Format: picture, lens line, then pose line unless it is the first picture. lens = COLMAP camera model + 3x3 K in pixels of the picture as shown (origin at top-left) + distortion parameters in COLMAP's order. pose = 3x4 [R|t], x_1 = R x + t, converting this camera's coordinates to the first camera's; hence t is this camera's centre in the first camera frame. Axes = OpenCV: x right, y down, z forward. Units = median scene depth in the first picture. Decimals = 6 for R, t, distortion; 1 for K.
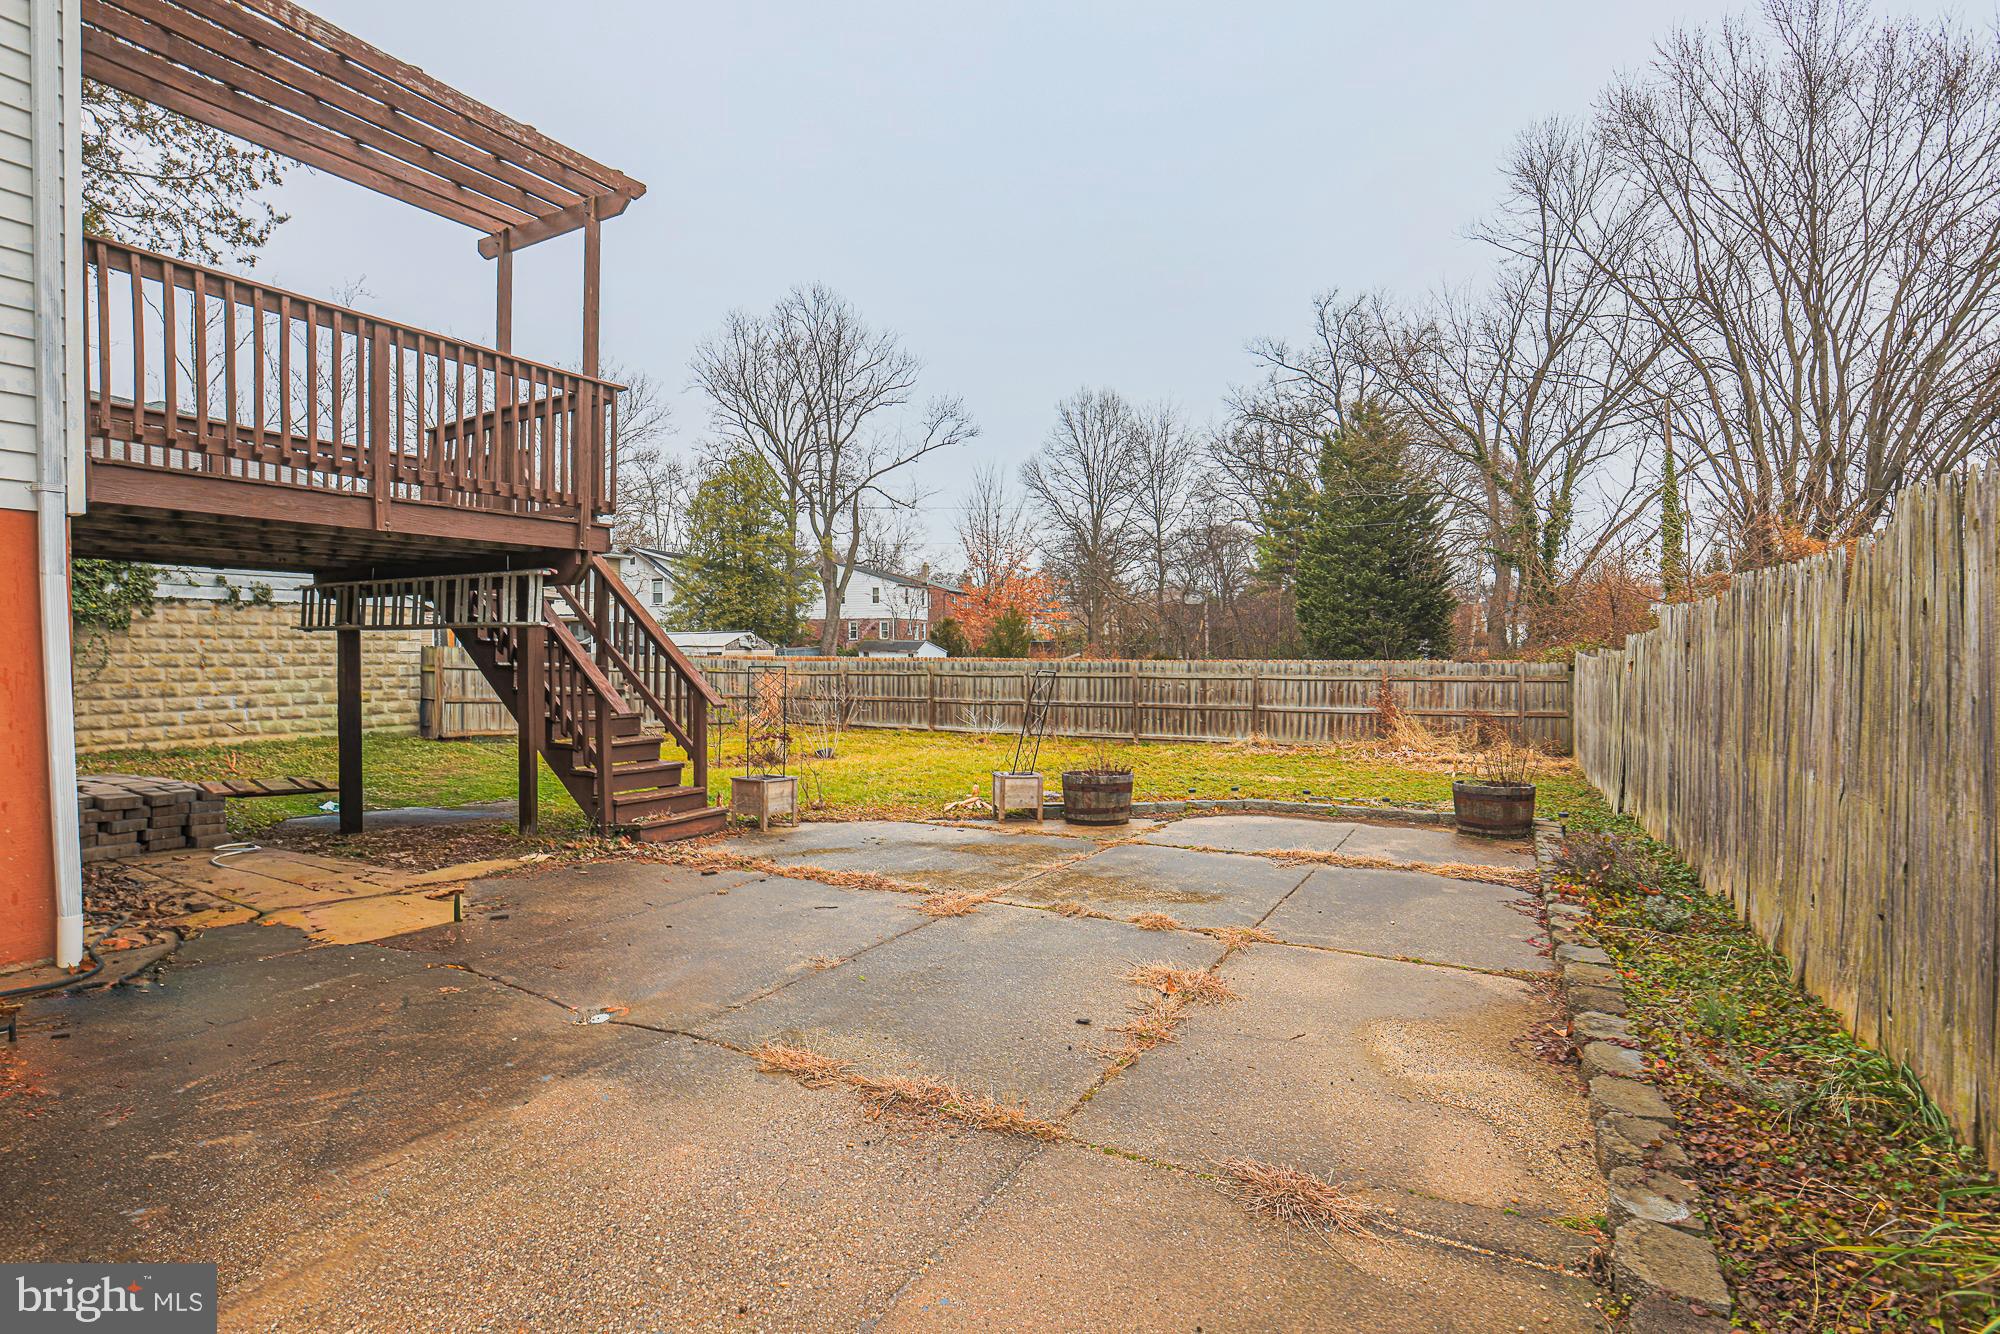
lens RADIAL K [[935.8, 0, 965.2], [0, 935.8, 665.6], [0, 0, 1]] dist [-0.030628, 0.010267]
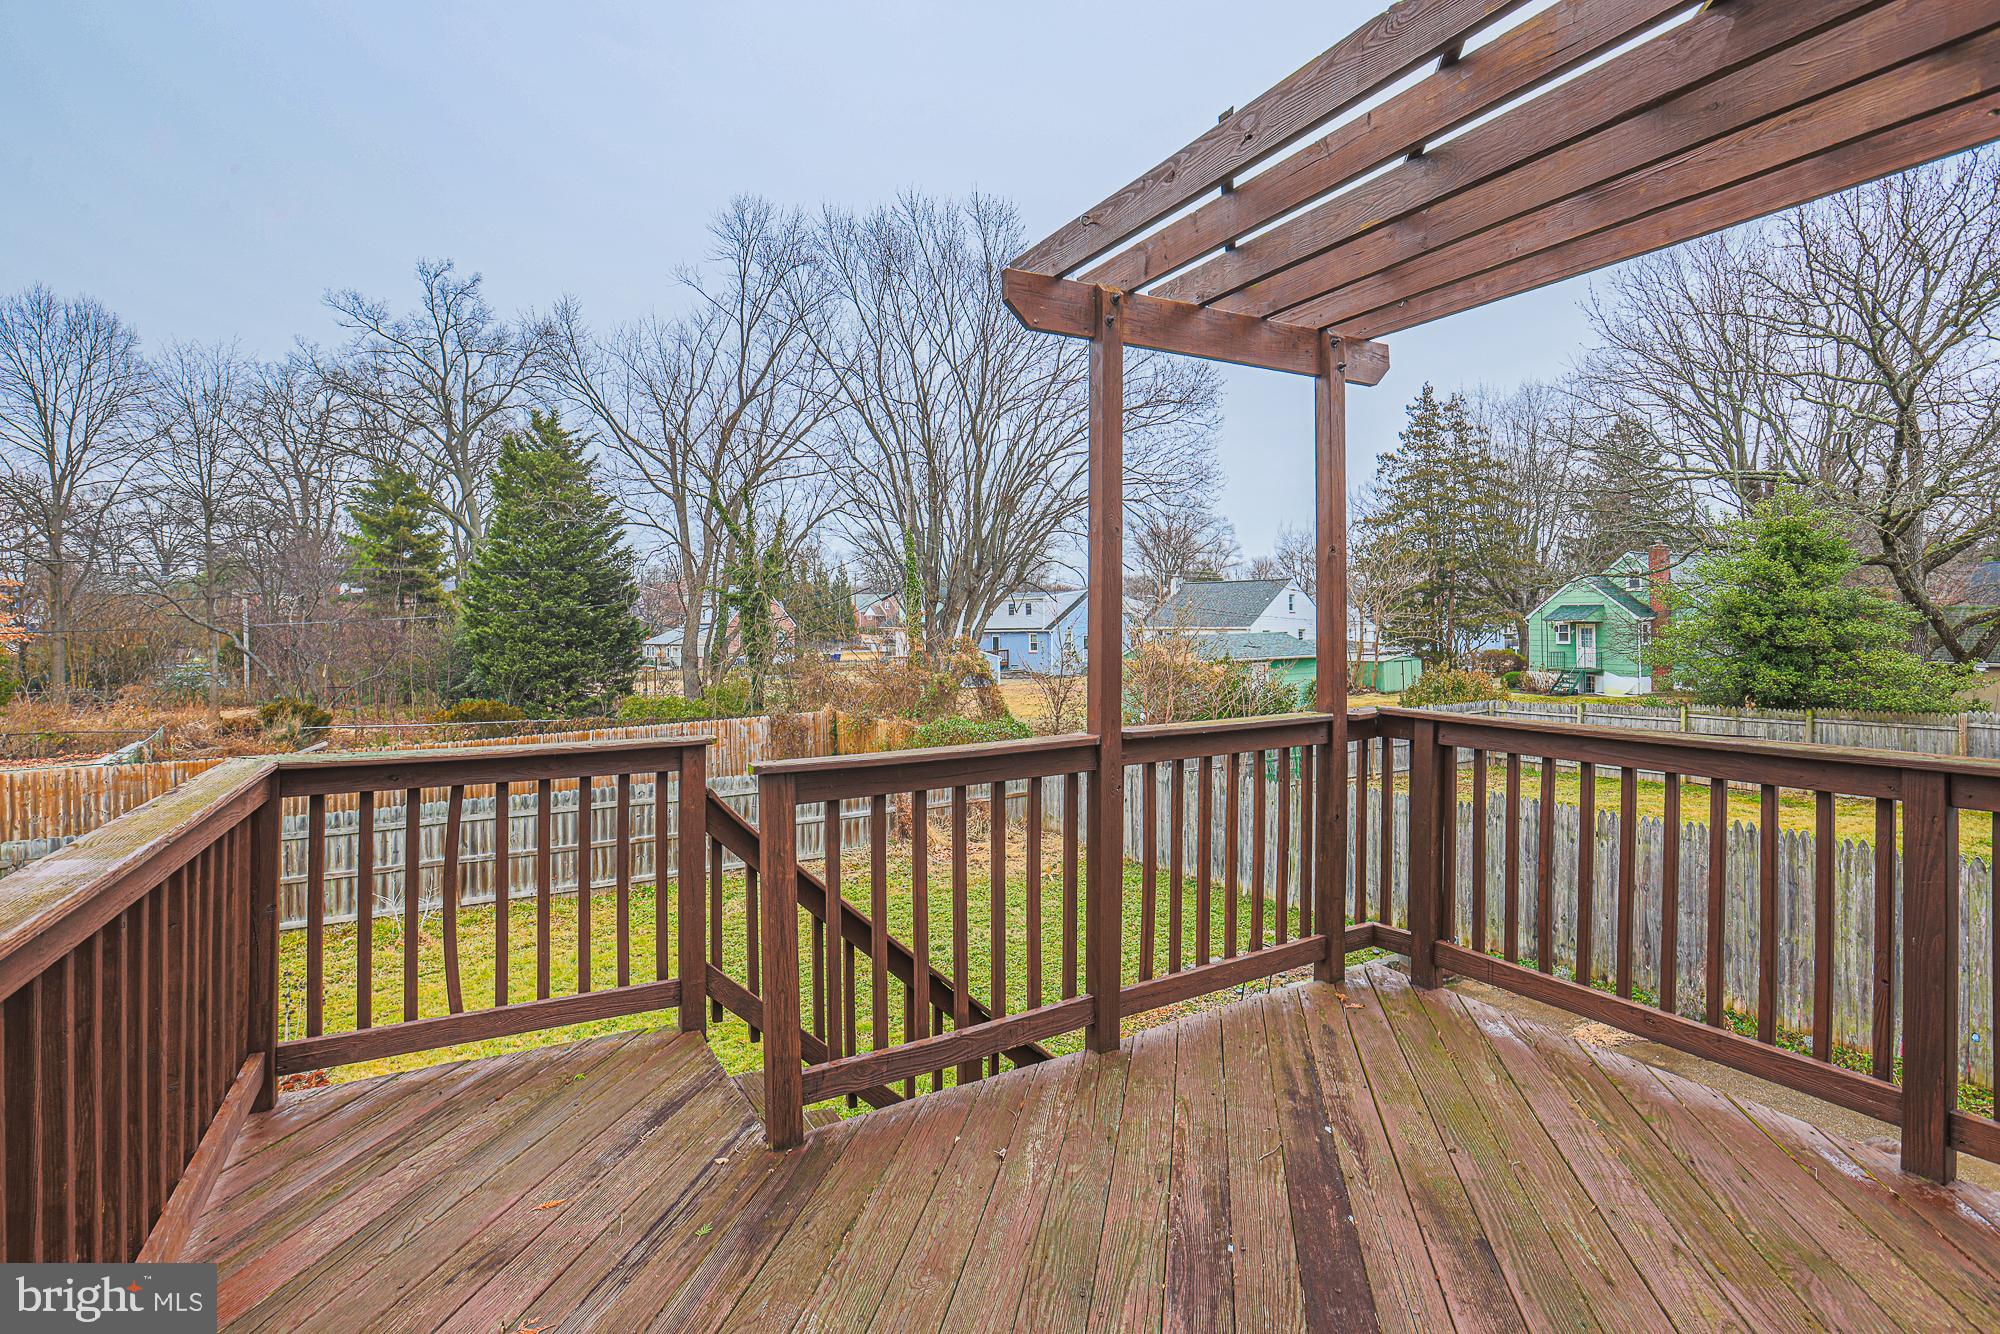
lens RADIAL K [[935.8, 0, 1028.5], [0, 935.8, 626.4], [0, 0, 1]] dist [-0.030628, 0.010267]
pose [[0.529525, -0.011289, 0.848219, -0.299071], [0.036009, 0.999309, -0.009180, -0.131034], [-0.847529, 0.035405, 0.529566, 0.307375]]
